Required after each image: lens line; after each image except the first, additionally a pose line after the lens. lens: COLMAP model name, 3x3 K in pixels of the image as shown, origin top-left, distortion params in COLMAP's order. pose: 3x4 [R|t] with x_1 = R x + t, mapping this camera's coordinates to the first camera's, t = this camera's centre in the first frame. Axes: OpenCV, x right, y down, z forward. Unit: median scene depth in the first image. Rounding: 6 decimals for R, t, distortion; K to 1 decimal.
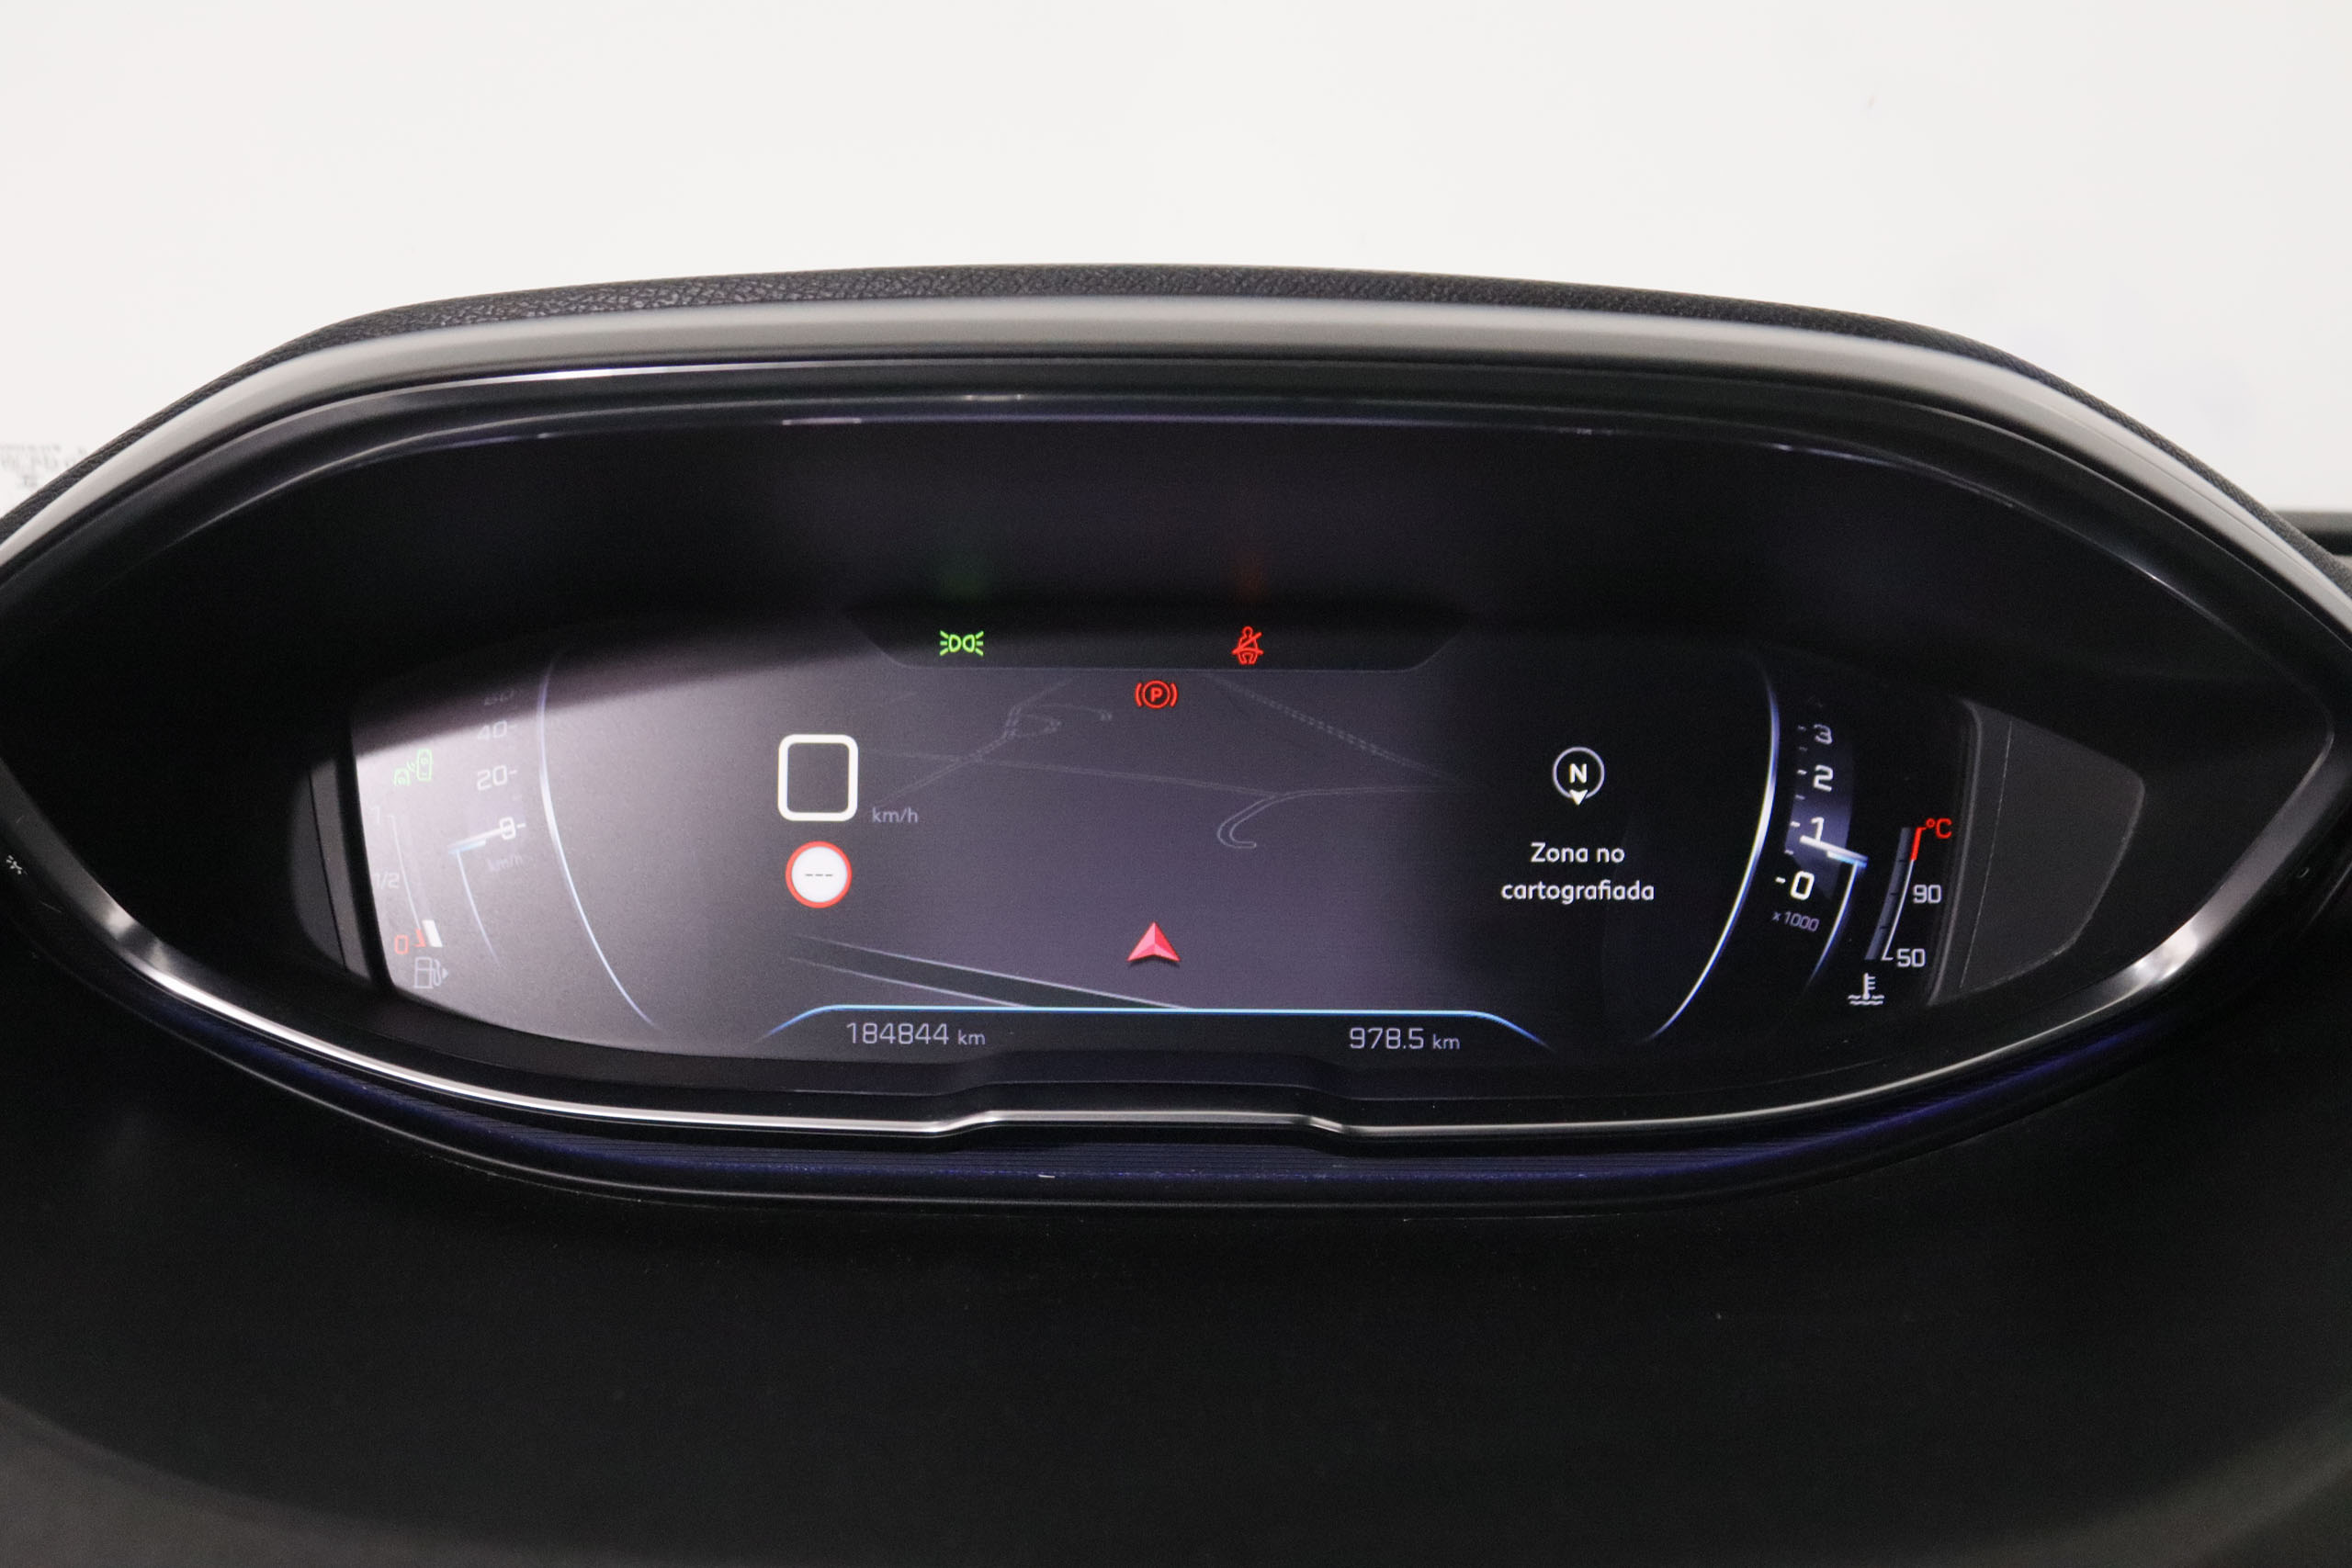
lens RADIAL K [[2422.6, 0, 1176.0], [0, 2422.6, 784.0], [0, 0, 1]] dist [-0.181171, -0.003225]
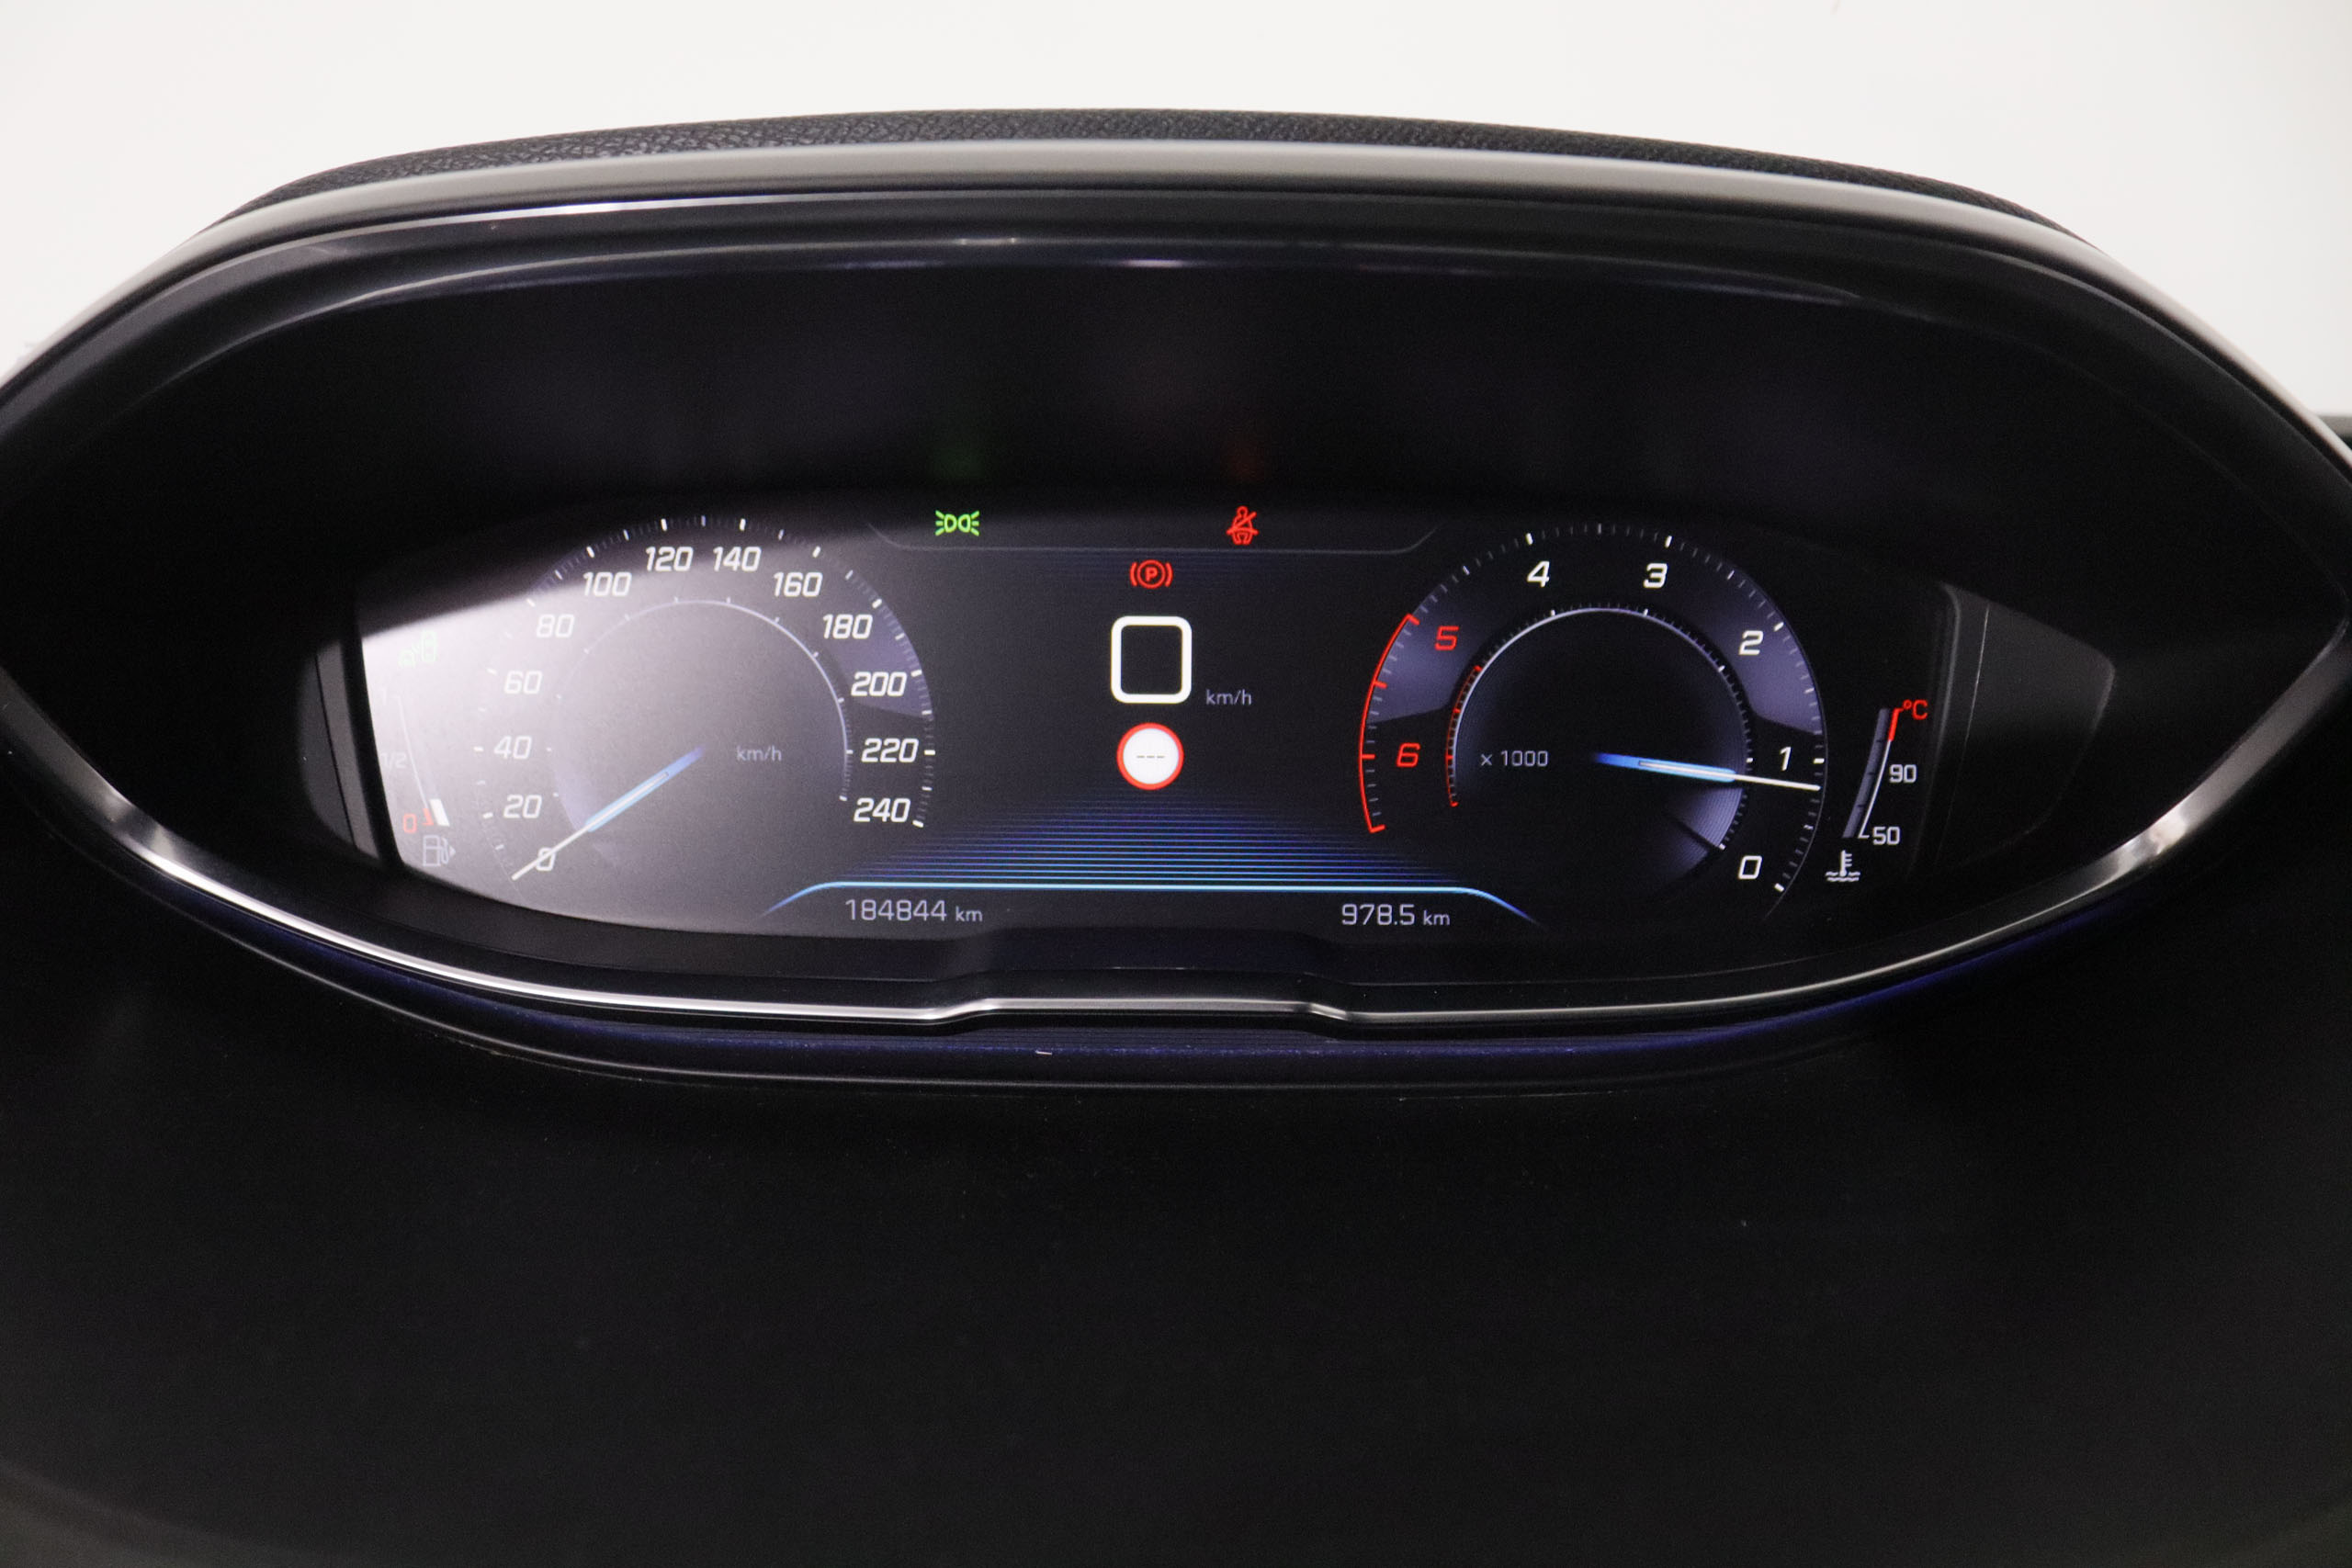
lens RADIAL K [[1910.9, 0, 1176.0], [0, 1910.9, 784.0], [0, 0, 1]] dist [-0.172562, 0.142367]
pose [[0.999803, -0.000796, 0.019838, -0.013705], [-0.000614, 0.997477, 0.070982, -0.006305], [-0.019844, -0.070980, 0.997280, 0.205677]]
